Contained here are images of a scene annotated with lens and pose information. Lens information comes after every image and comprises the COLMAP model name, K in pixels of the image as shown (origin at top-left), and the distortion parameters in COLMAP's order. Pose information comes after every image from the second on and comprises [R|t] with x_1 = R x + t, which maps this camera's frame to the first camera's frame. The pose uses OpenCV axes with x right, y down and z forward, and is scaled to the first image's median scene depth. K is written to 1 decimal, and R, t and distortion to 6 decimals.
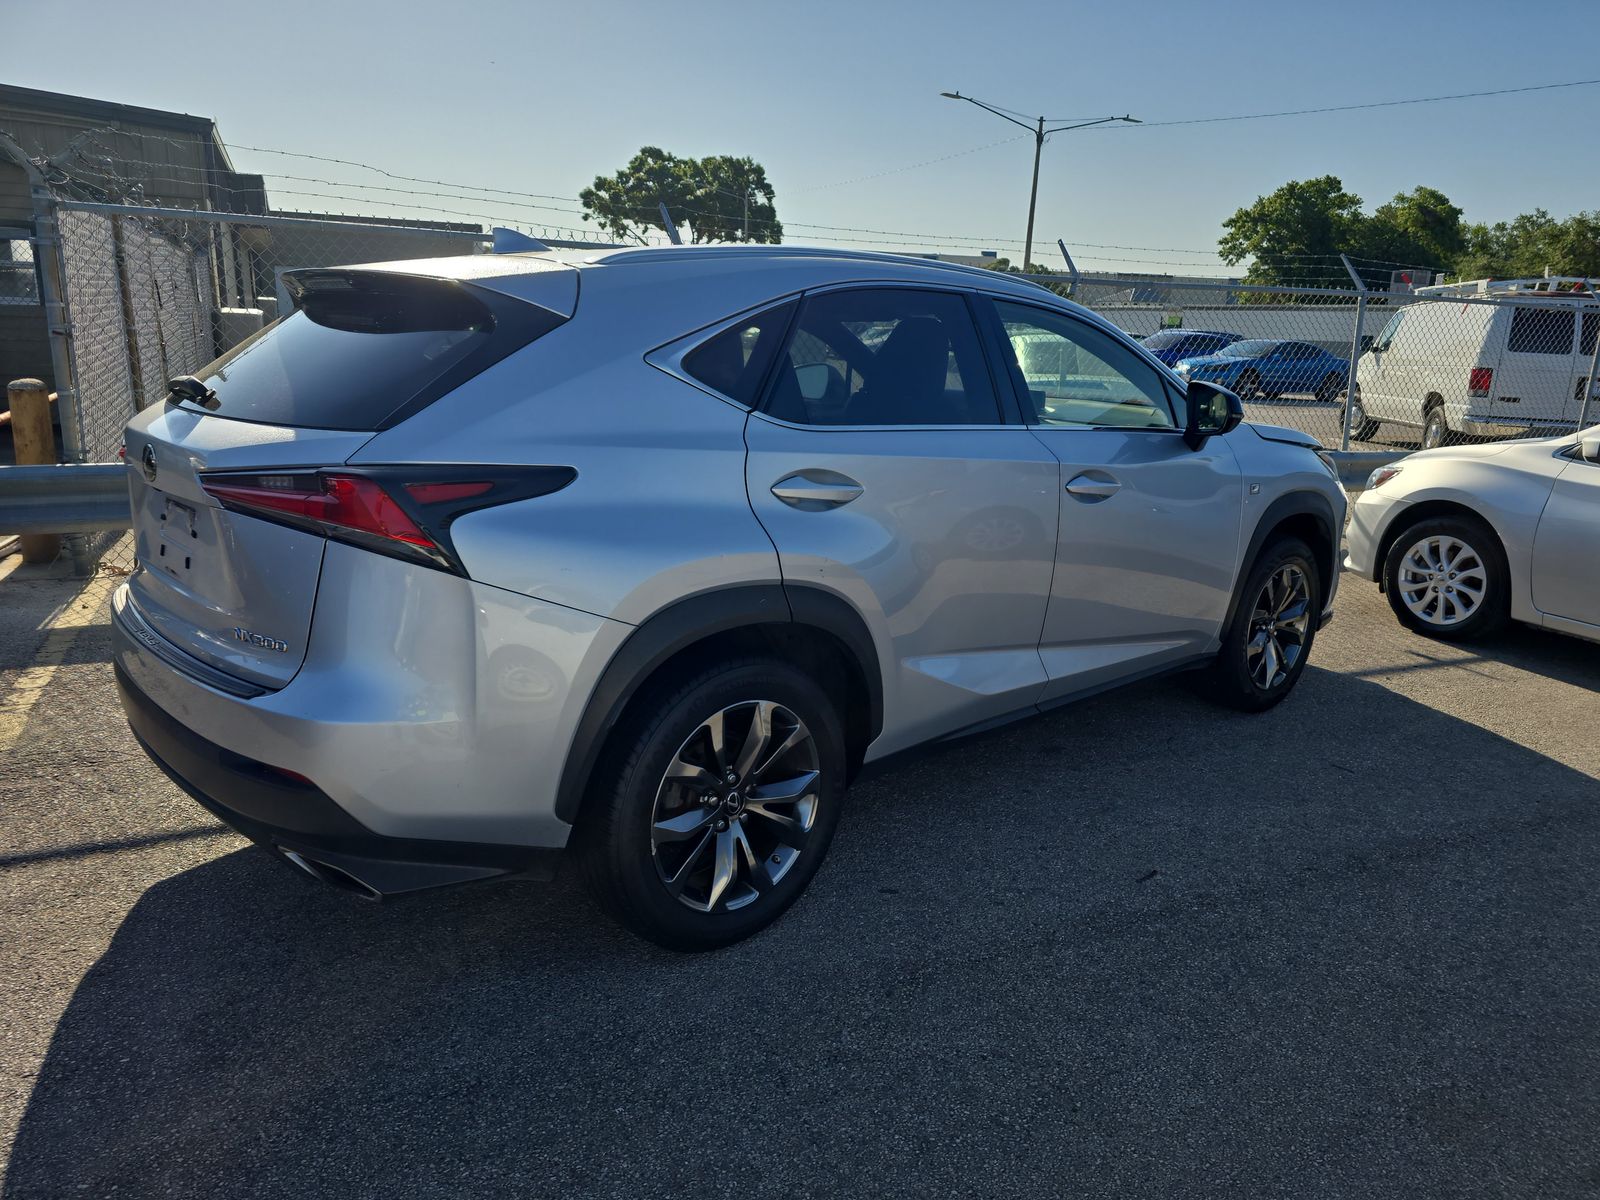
lens RADIAL K [[1074.9, 0, 812.6], [0, 1074.9, 598.0], [0, 0, 1]] dist [-0.005606, -0.005531]
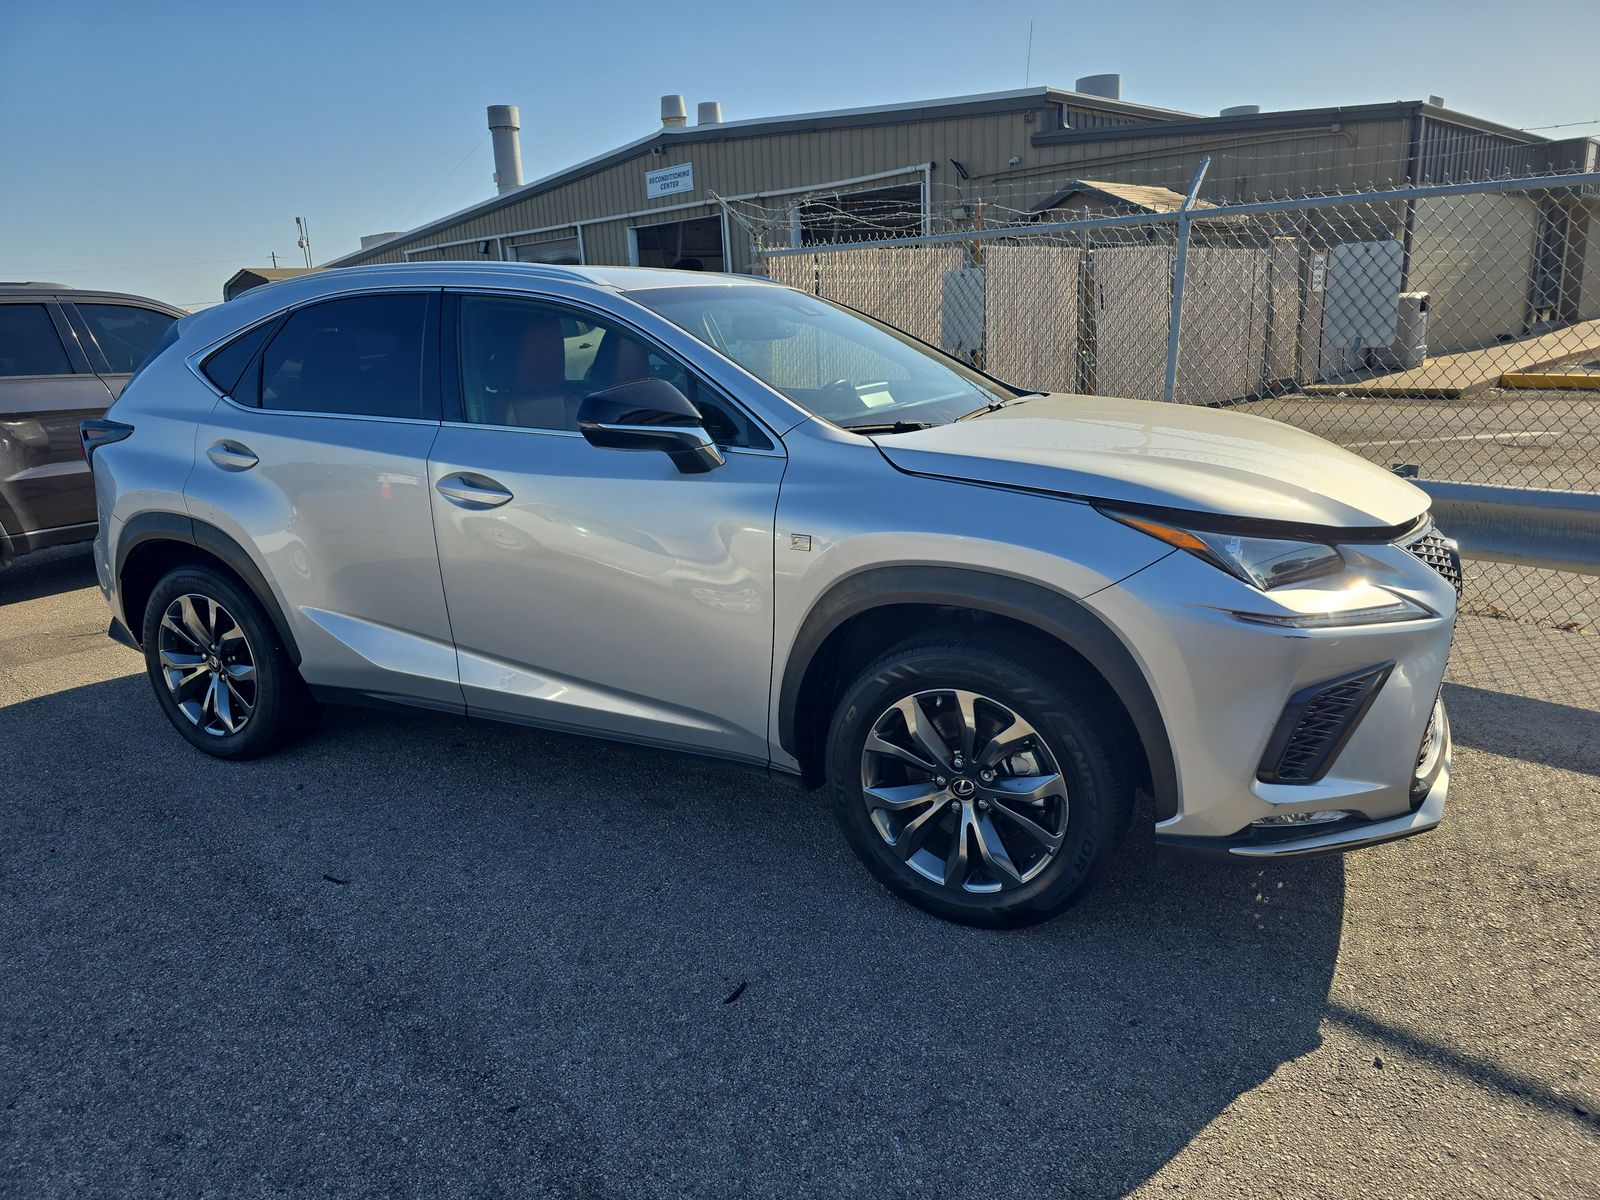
lens RADIAL K [[1074.9, 0, 812.6], [0, 1074.9, 598.0], [0, 0, 1]] dist [-0.005606, -0.005531]
pose [[0.379778, 0.224351, -0.897461, 0.998395], [-0.163948, 0.971112, 0.173386, -0.183727], [0.910434, 0.081289, 0.405588, 0.737101]]
